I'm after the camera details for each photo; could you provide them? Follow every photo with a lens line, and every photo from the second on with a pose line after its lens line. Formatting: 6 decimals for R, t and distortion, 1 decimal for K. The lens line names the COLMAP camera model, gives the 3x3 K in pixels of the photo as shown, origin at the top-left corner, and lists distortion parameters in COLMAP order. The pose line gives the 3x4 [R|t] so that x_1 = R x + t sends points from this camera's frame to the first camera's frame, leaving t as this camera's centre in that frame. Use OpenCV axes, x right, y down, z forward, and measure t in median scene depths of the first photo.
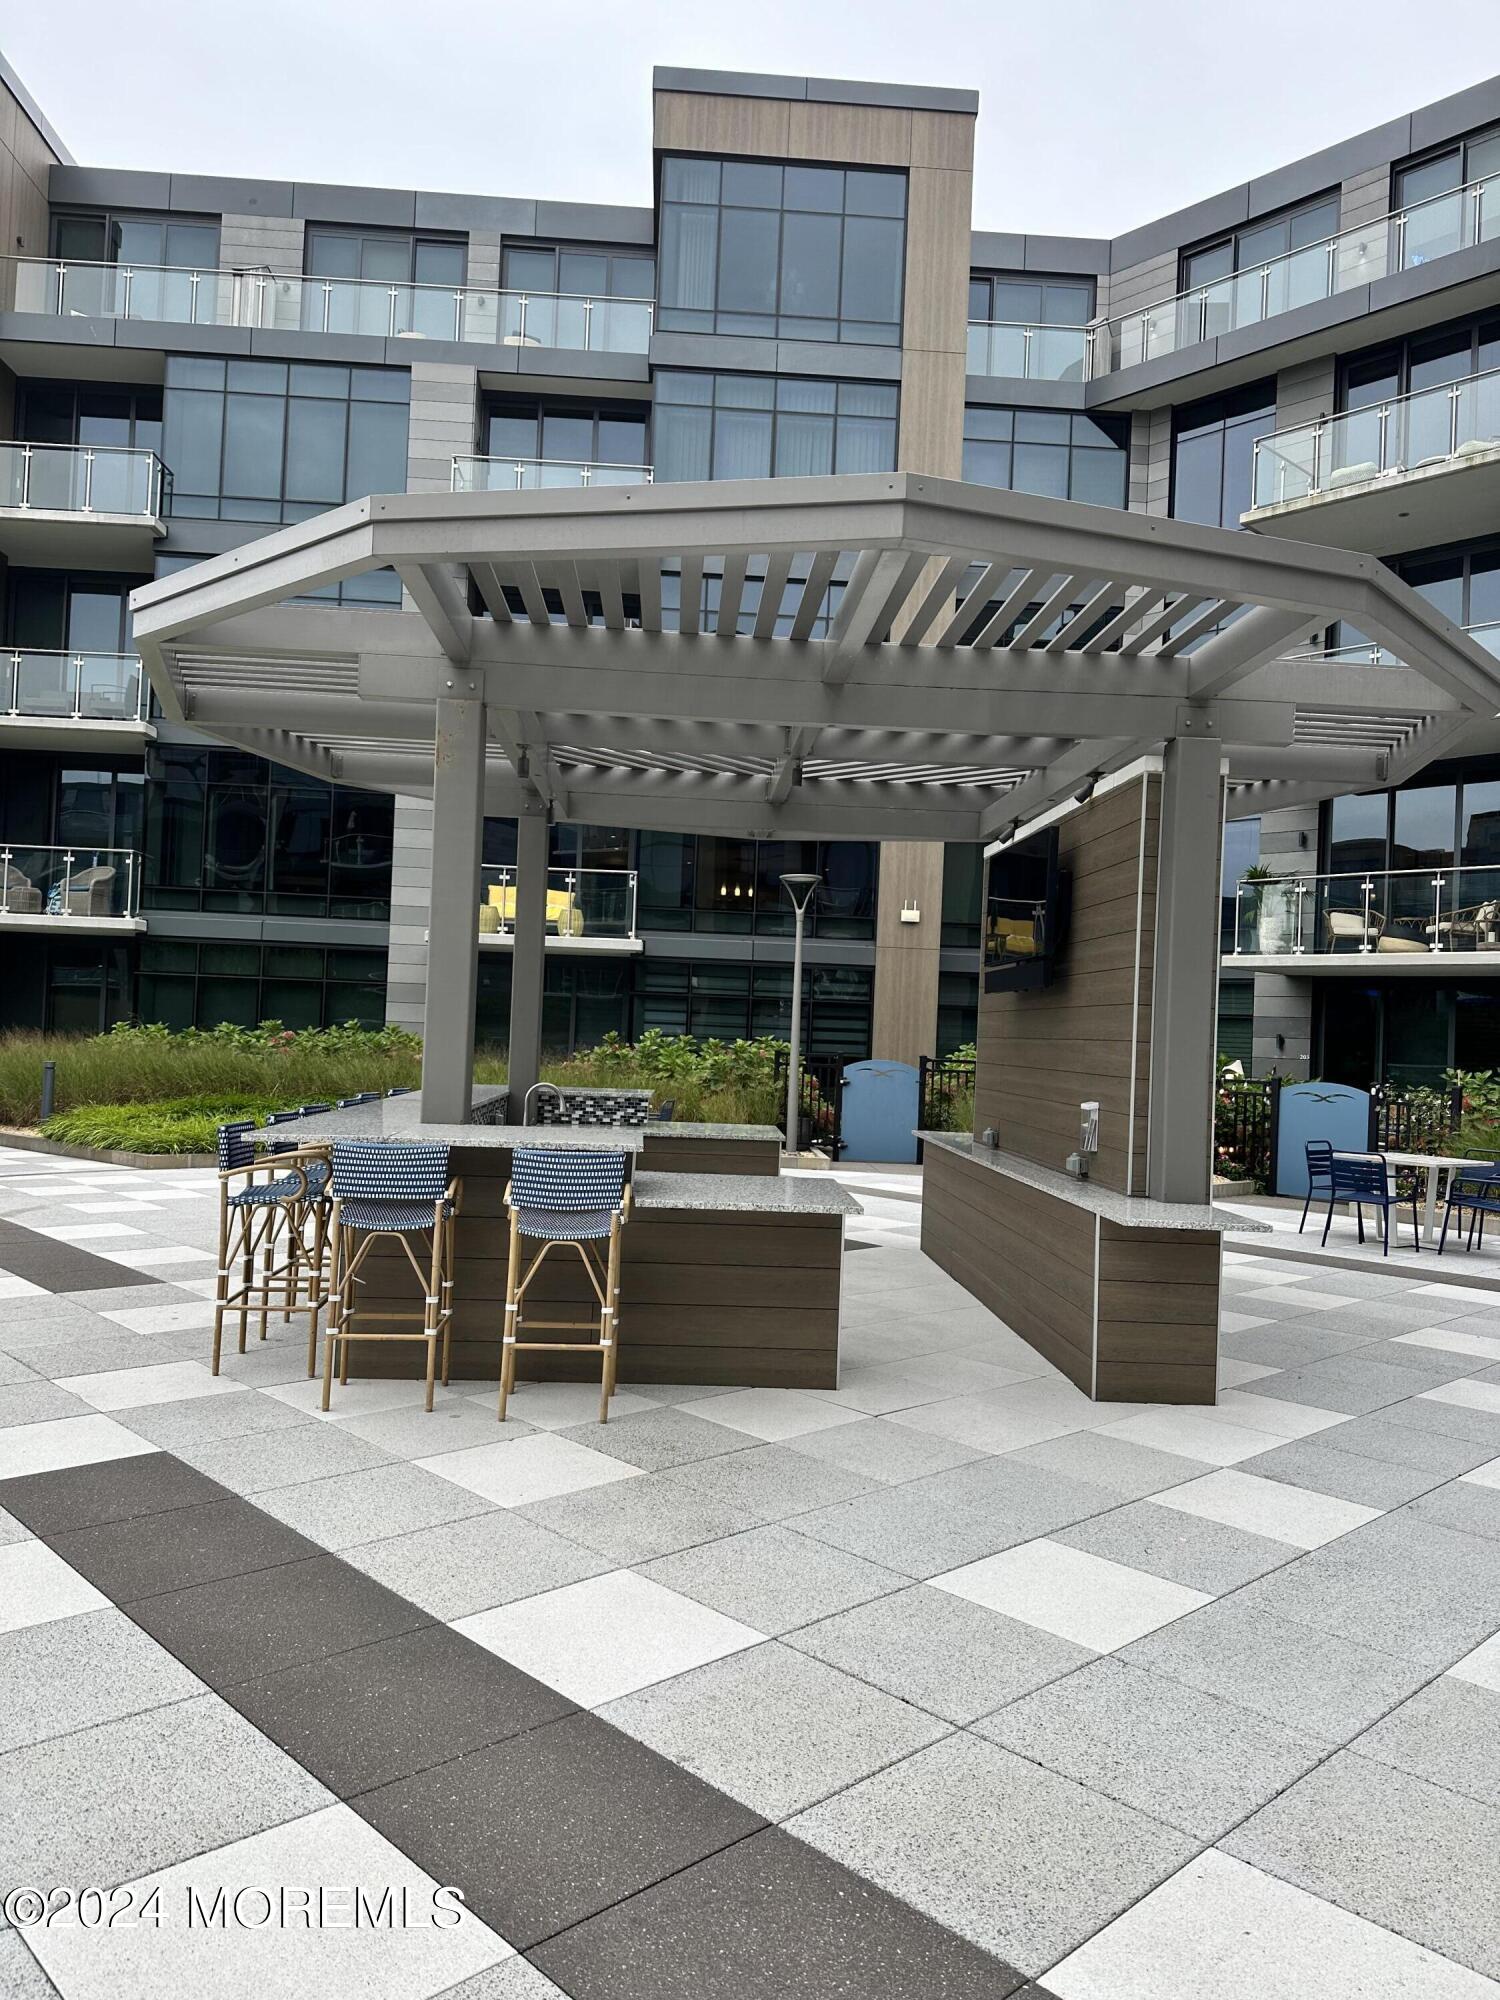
lens RADIAL K [[1402.3, 0, 749.8], [0, 1402.3, 1009.0], [0, 0, 1]] dist [0.004266, -0.008609]
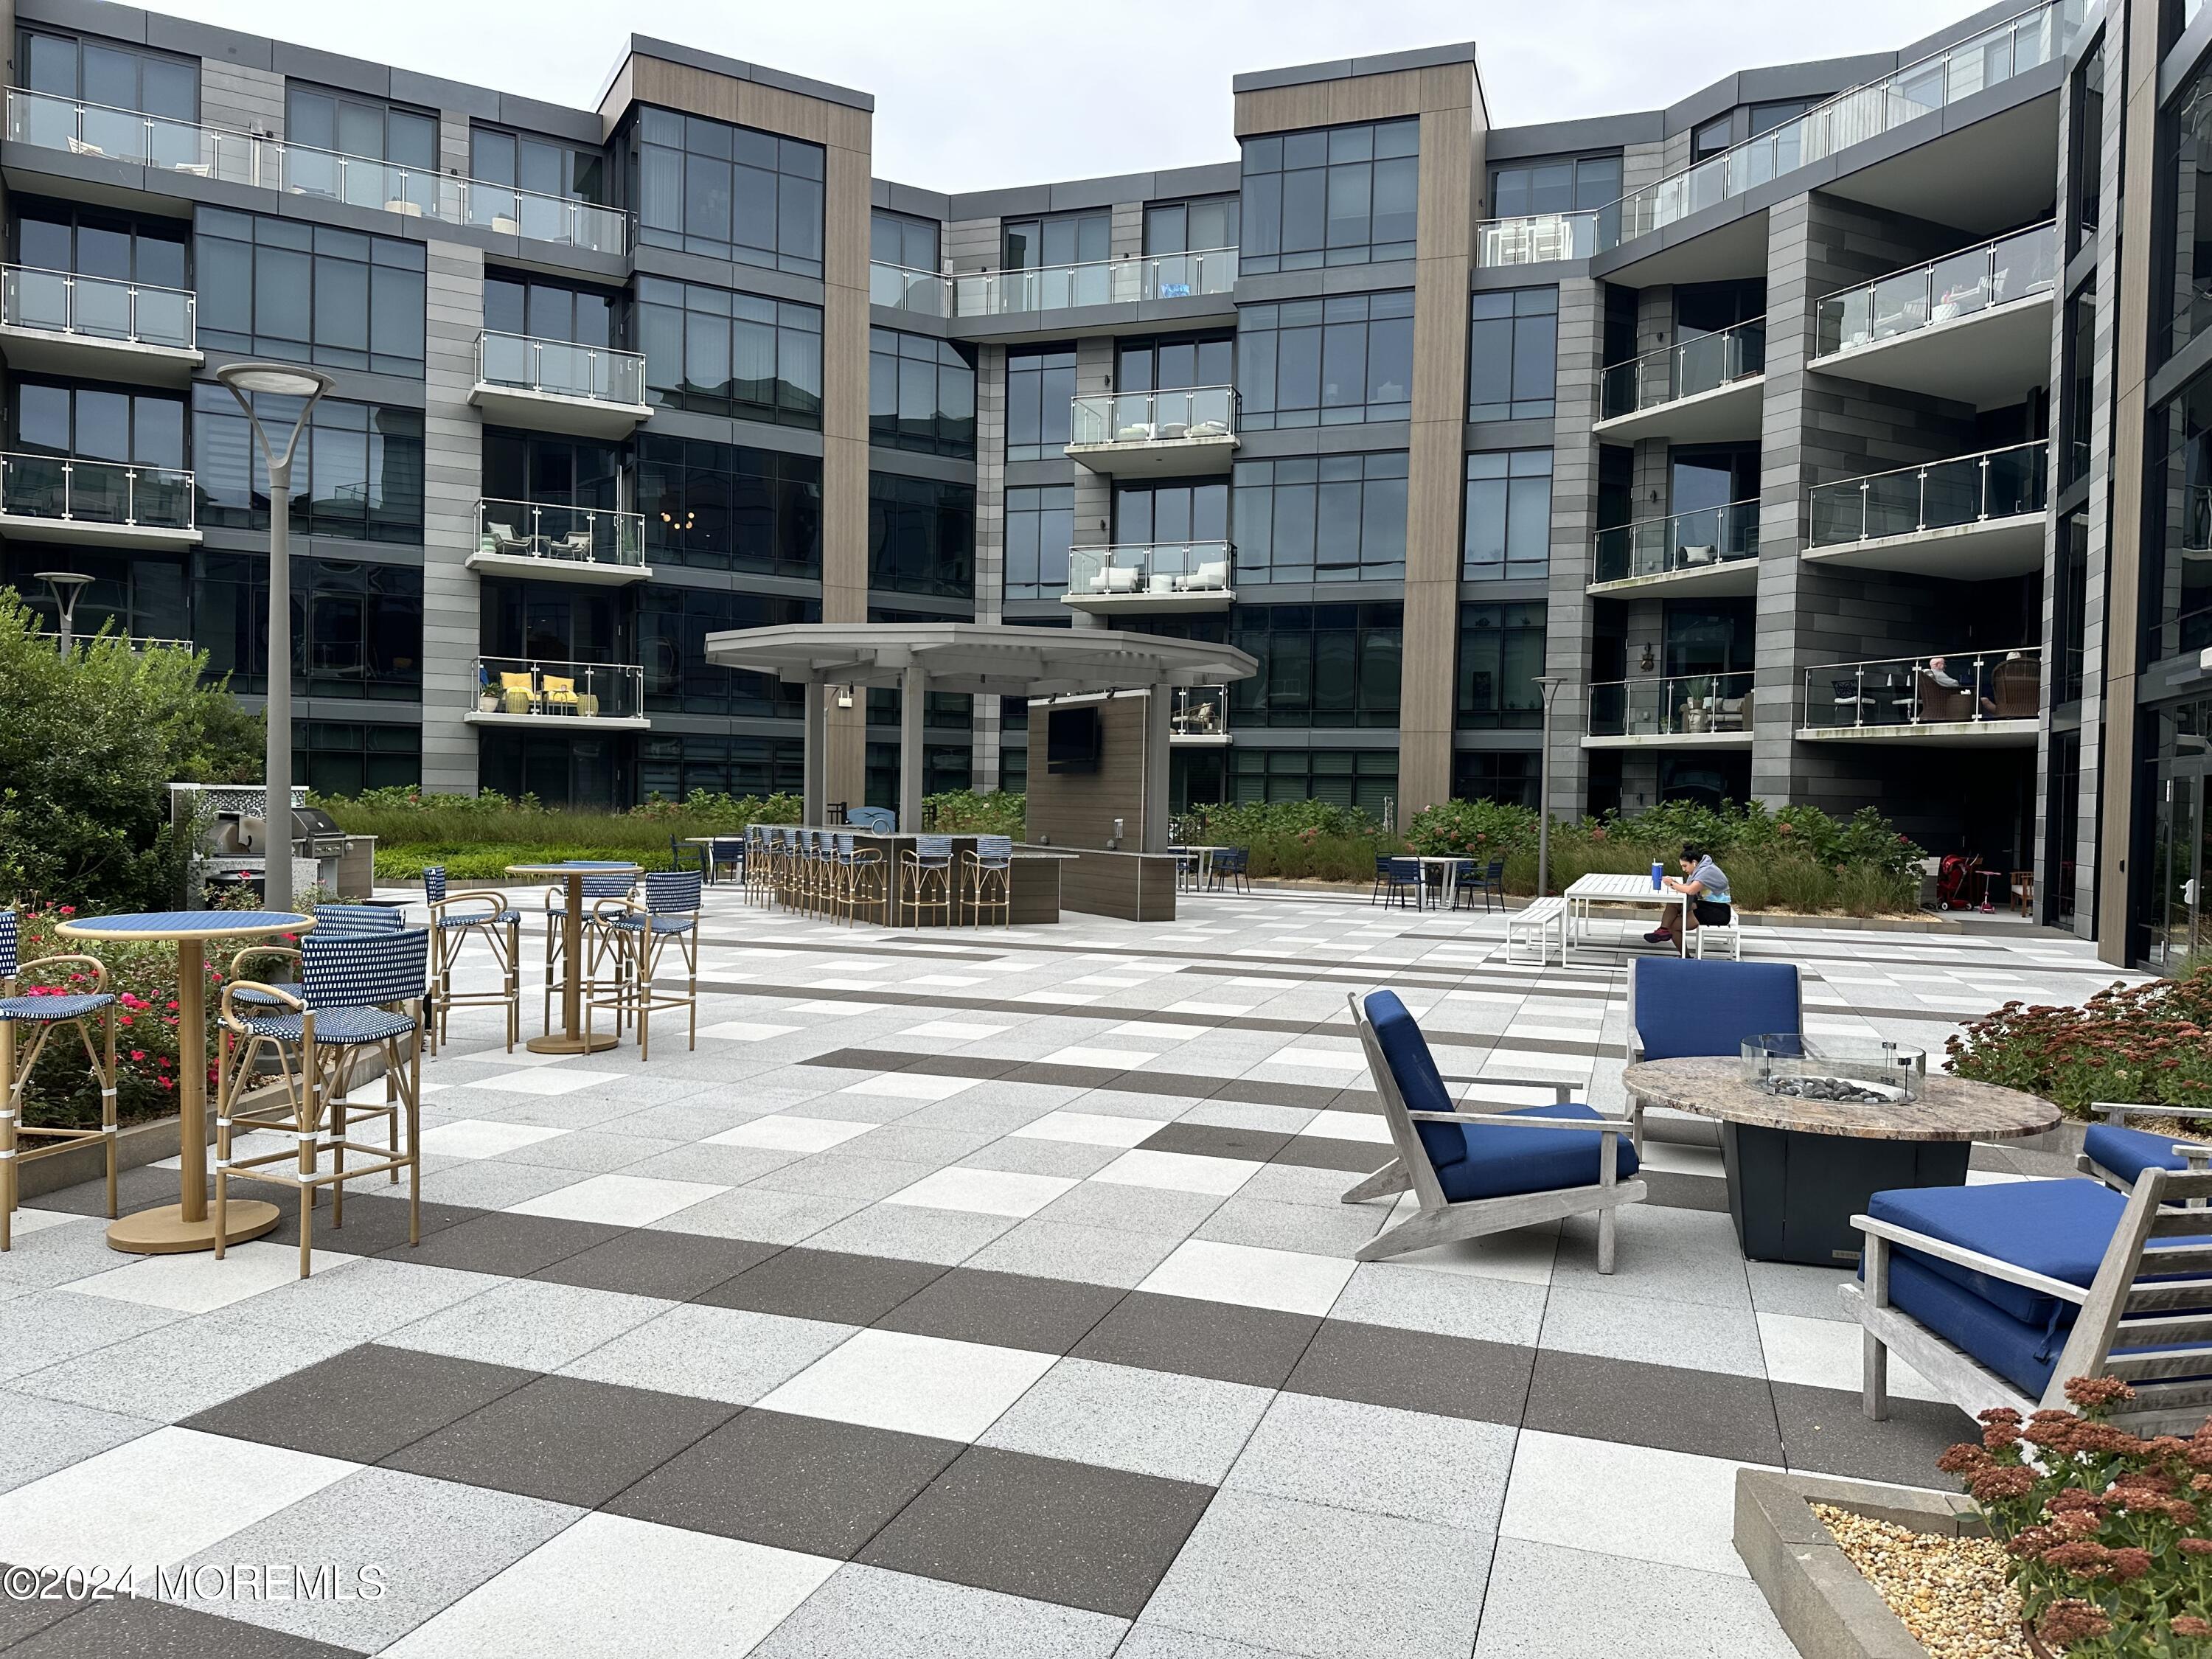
lens RADIAL K [[1550.9, 0, 1109.6], [0, 1550.9, 836.3], [0, 0, 1]] dist [0.004266, -0.008609]
pose [[0.892393, -0.033145, 0.450041, -0.335693], [0.006734, 0.998166, 0.060162, -0.023286], [-0.451209, -0.050658, 0.890979, -0.485774]]
